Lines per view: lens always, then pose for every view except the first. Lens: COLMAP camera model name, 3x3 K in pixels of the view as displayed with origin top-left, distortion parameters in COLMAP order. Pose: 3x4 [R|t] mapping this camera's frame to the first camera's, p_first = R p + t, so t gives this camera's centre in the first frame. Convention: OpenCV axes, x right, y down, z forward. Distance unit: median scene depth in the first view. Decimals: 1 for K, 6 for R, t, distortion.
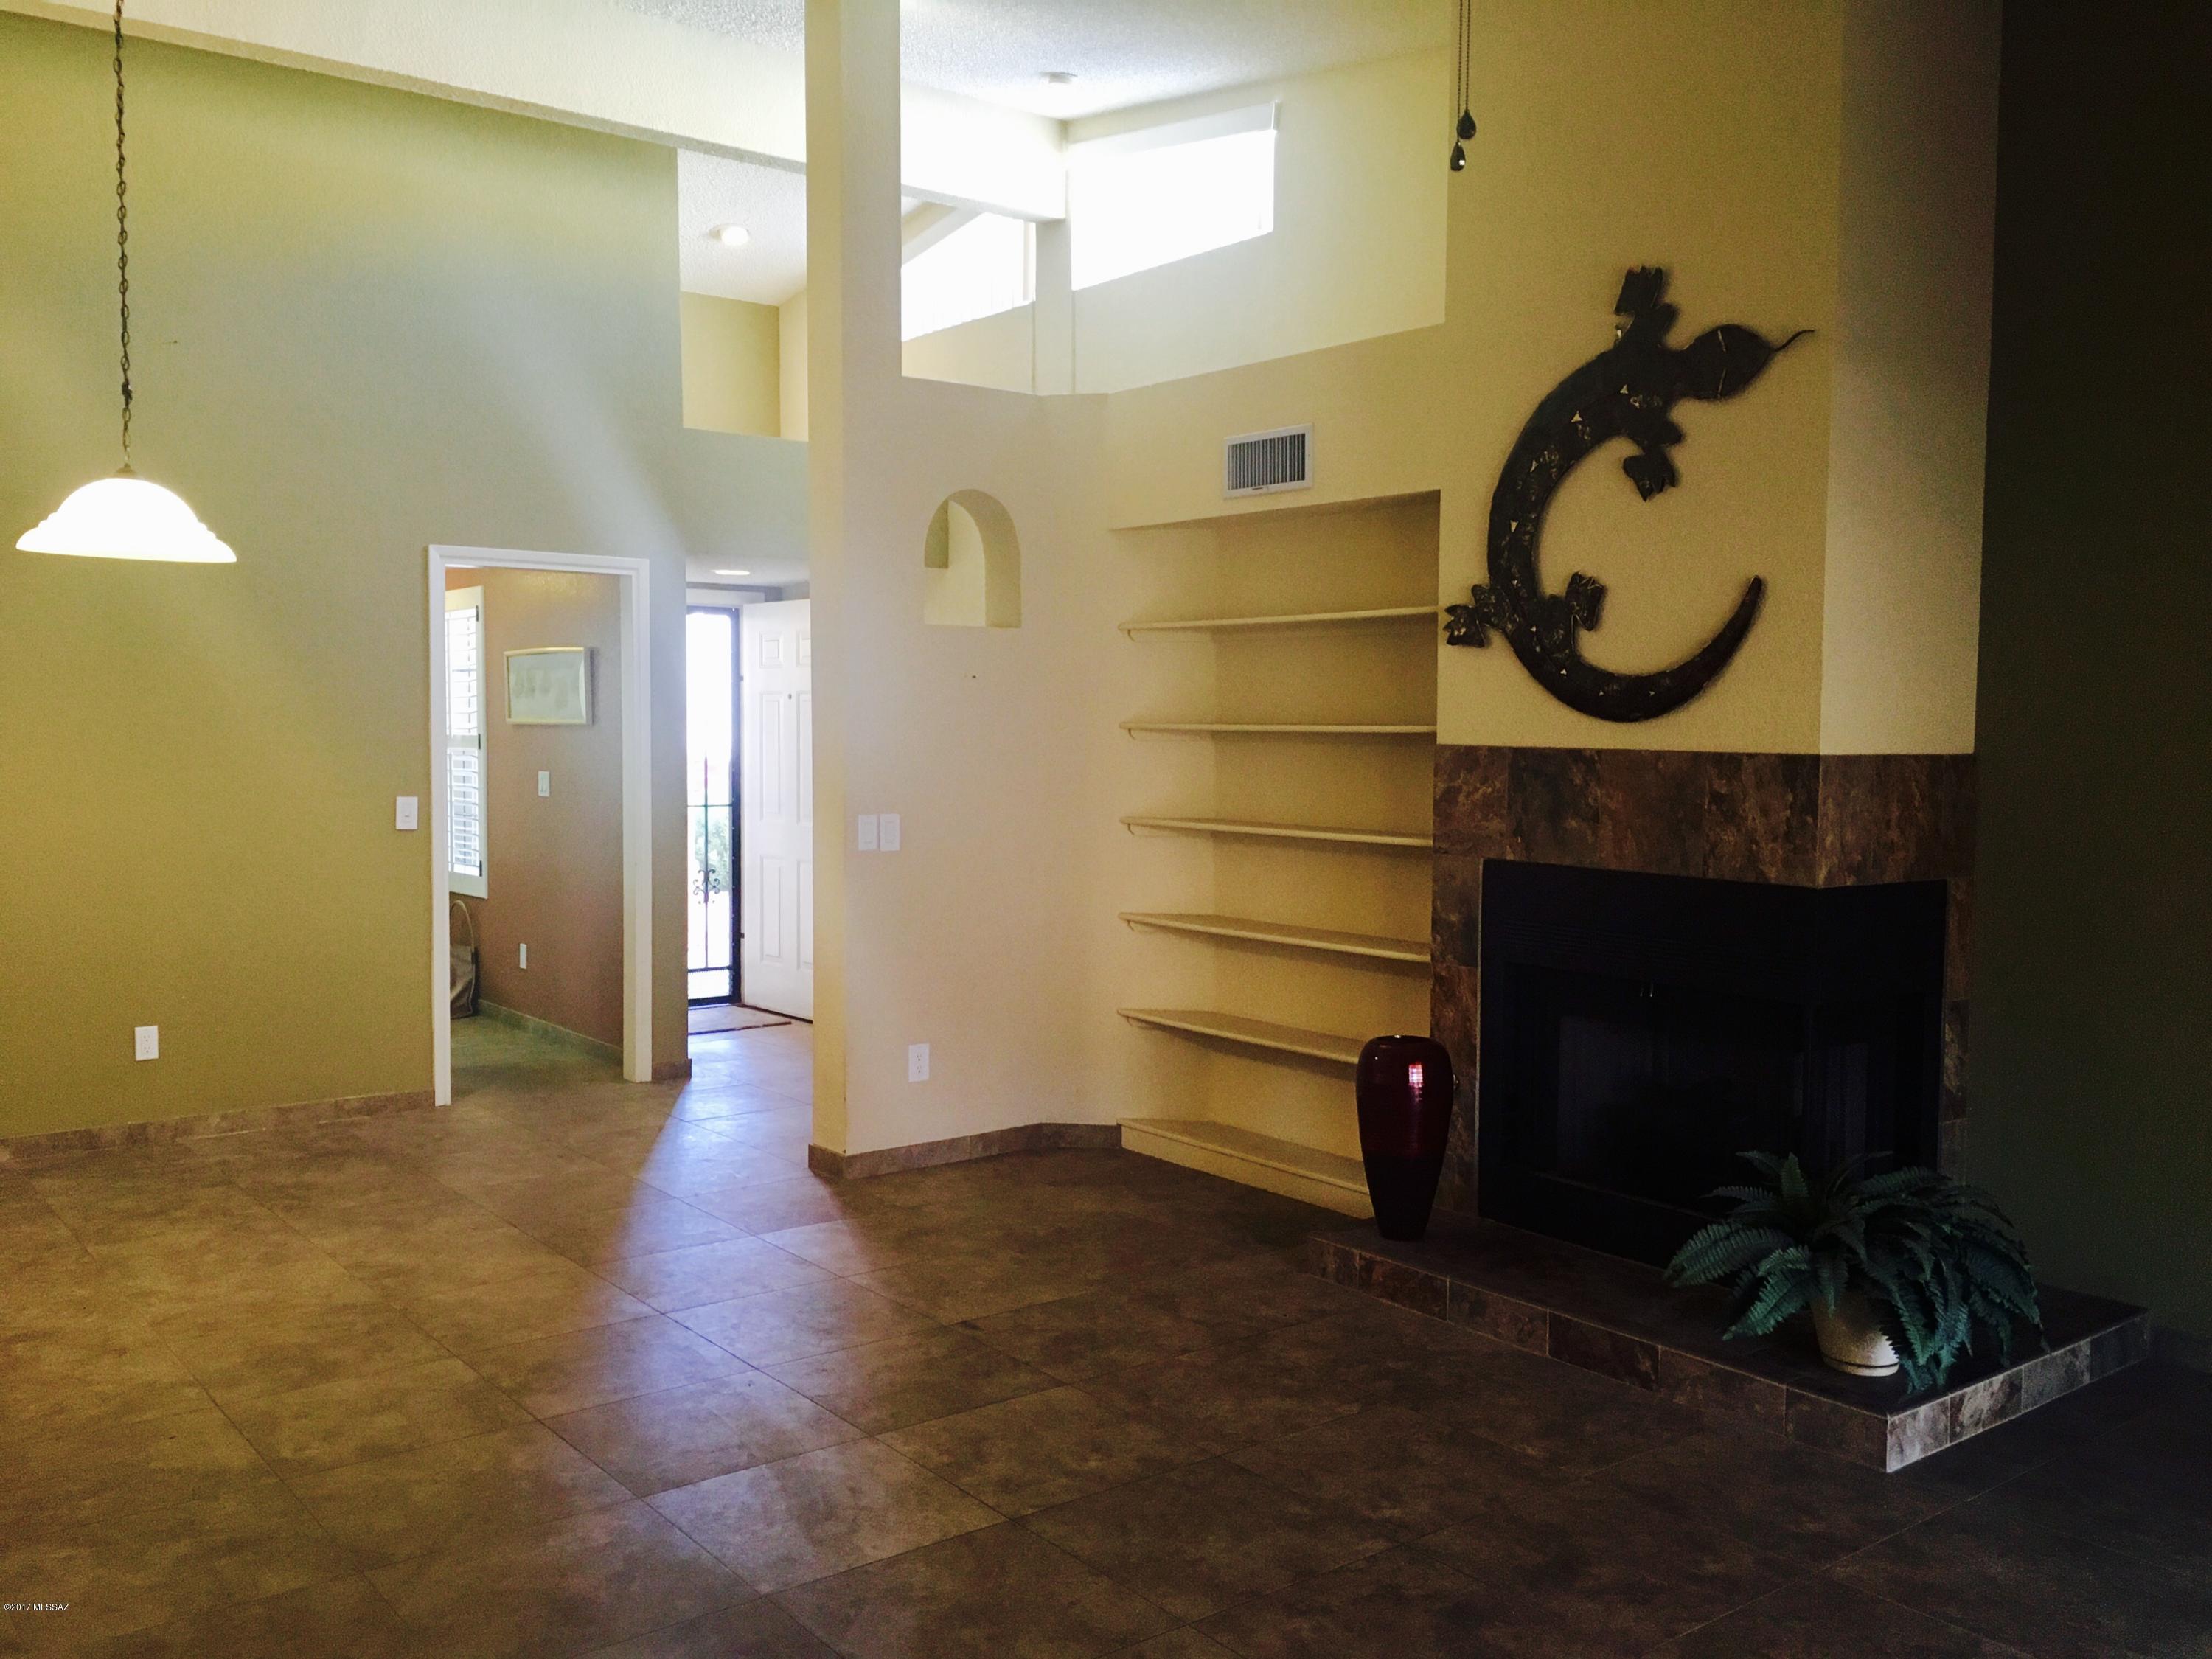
lens RADIAL K [[1884.6, 0, 1105.3], [0, 1884.6, 830.7], [0, 0, 1]] dist [0.039179, -0.056035]
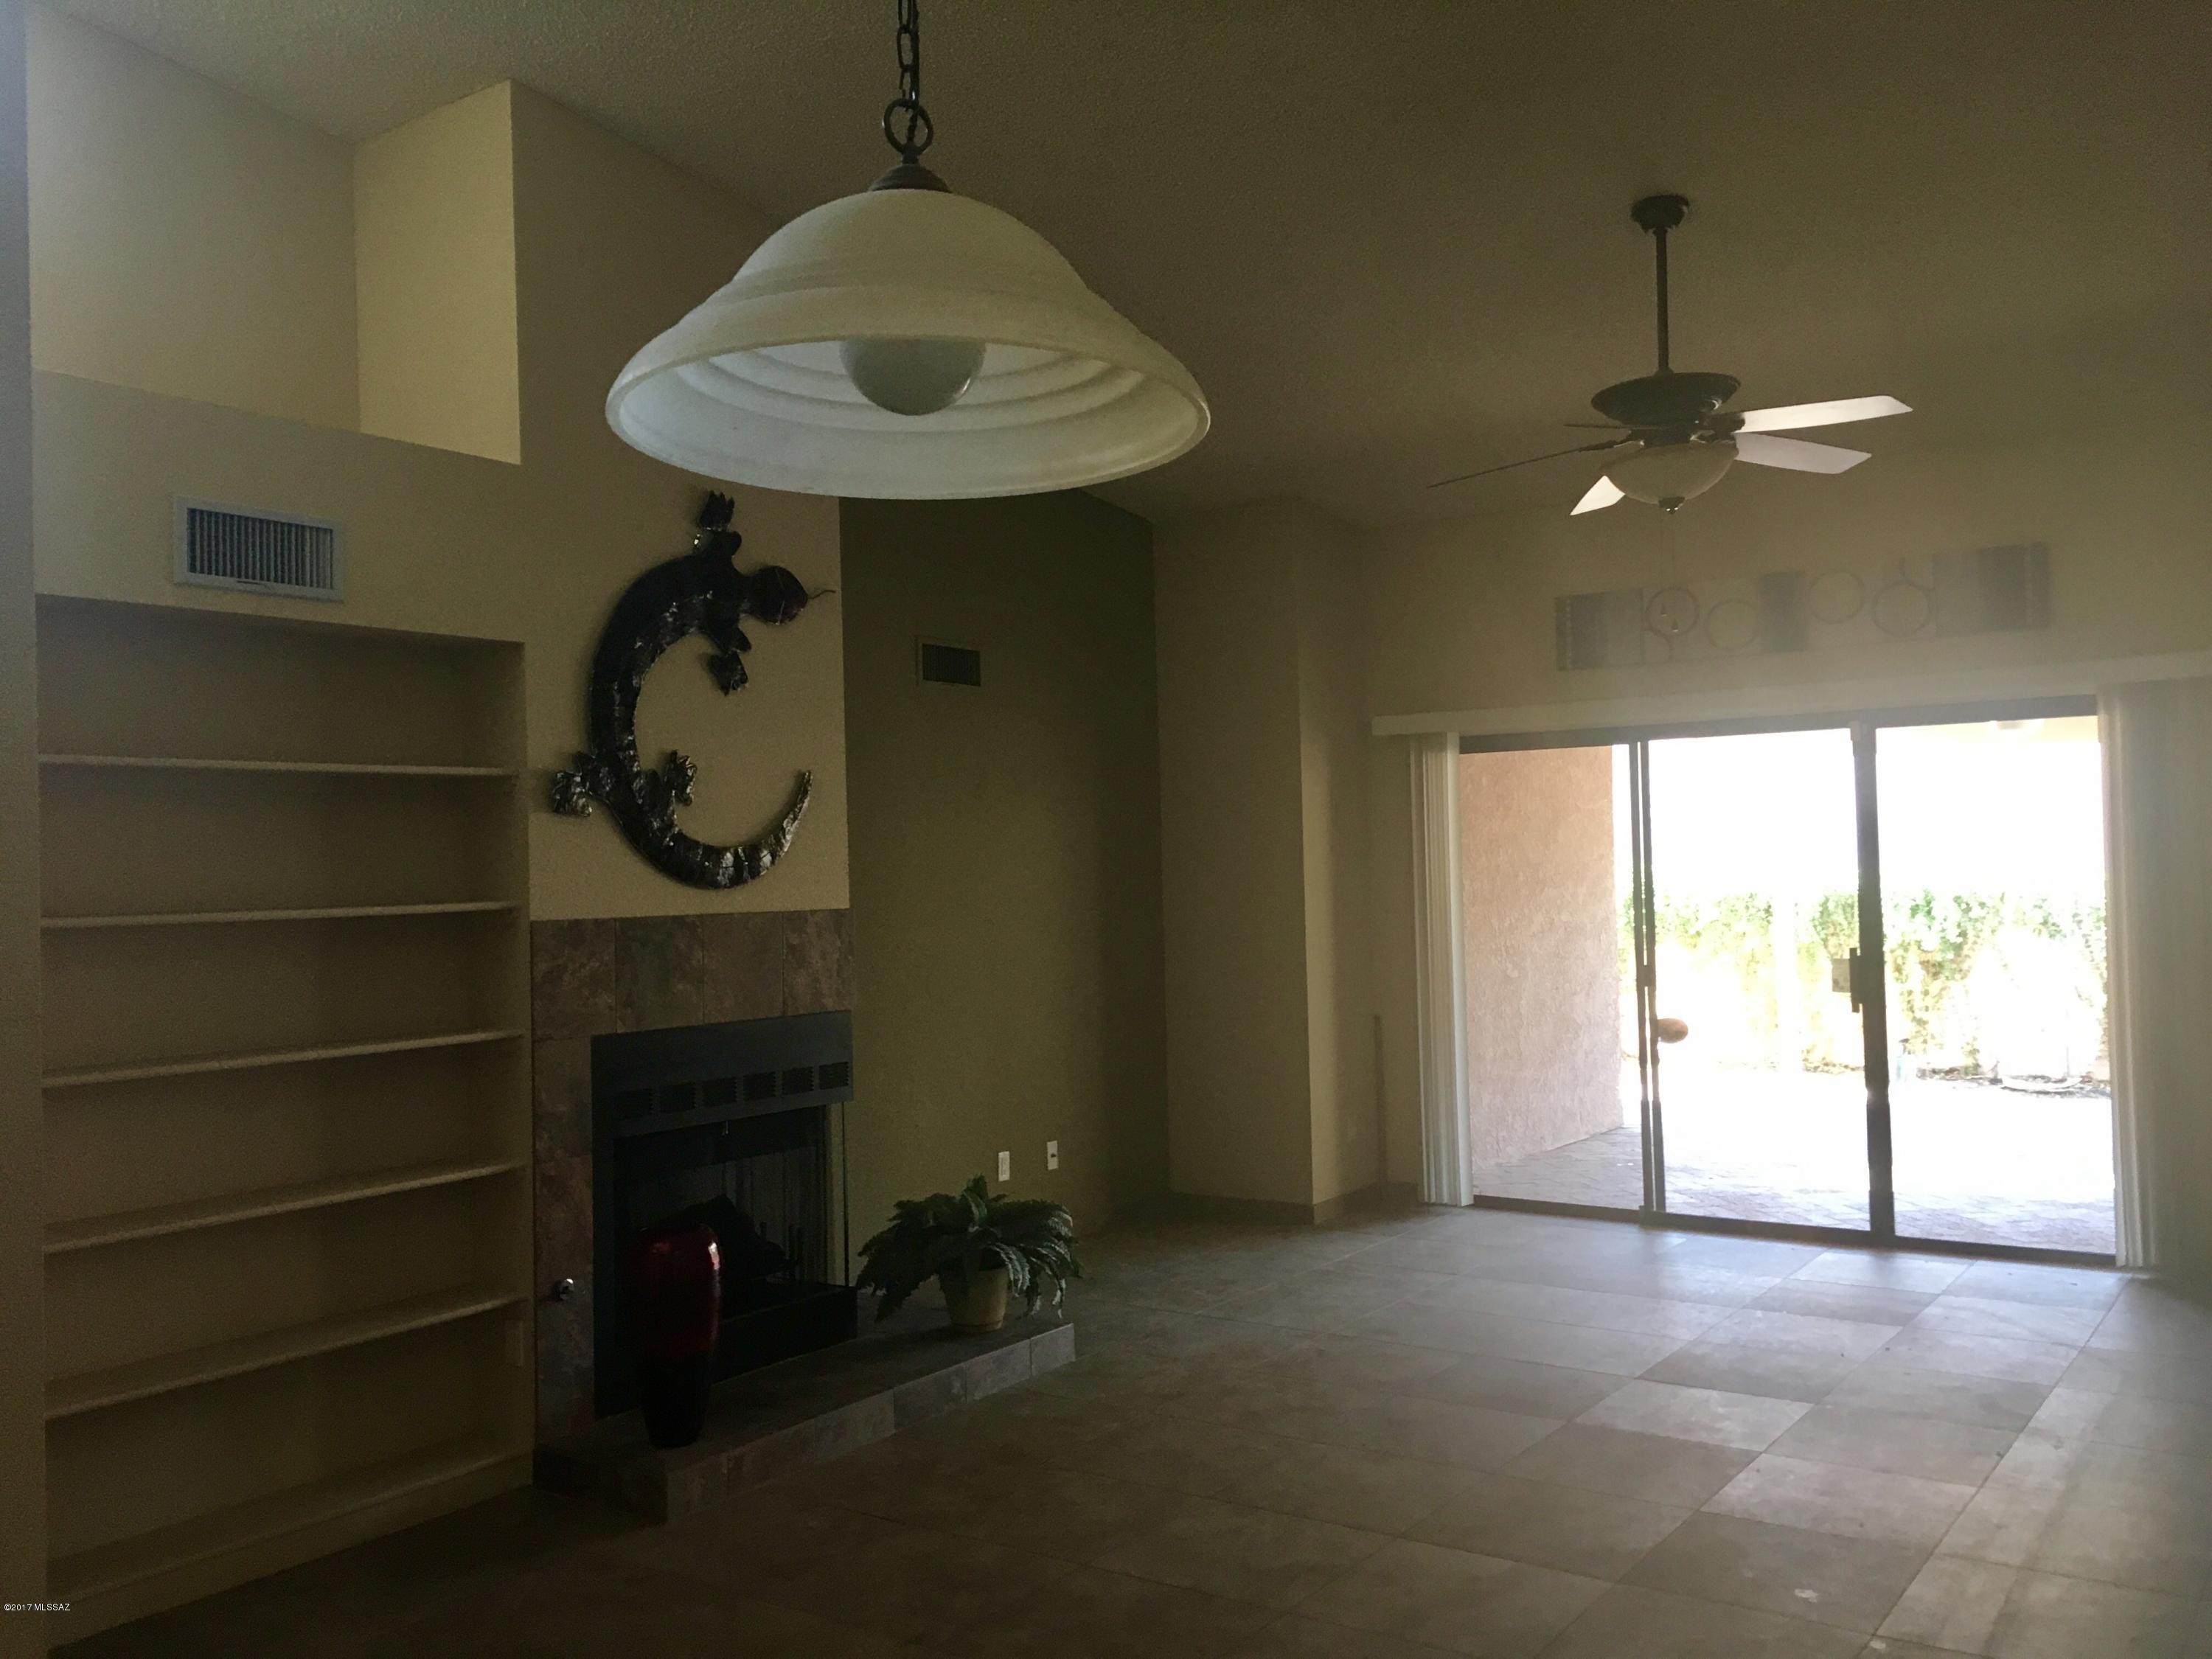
lens RADIAL K [[1884.6, 0, 1105.0], [0, 1884.6, 827.4], [0, 0, 1]] dist [0.039179, -0.056035]
pose [[-0.299959, 0.021830, 0.953702, -0.832149], [0.081622, 0.996659, 0.002859, -0.076190], [-0.950454, 0.078701, -0.300739, 1.086281]]
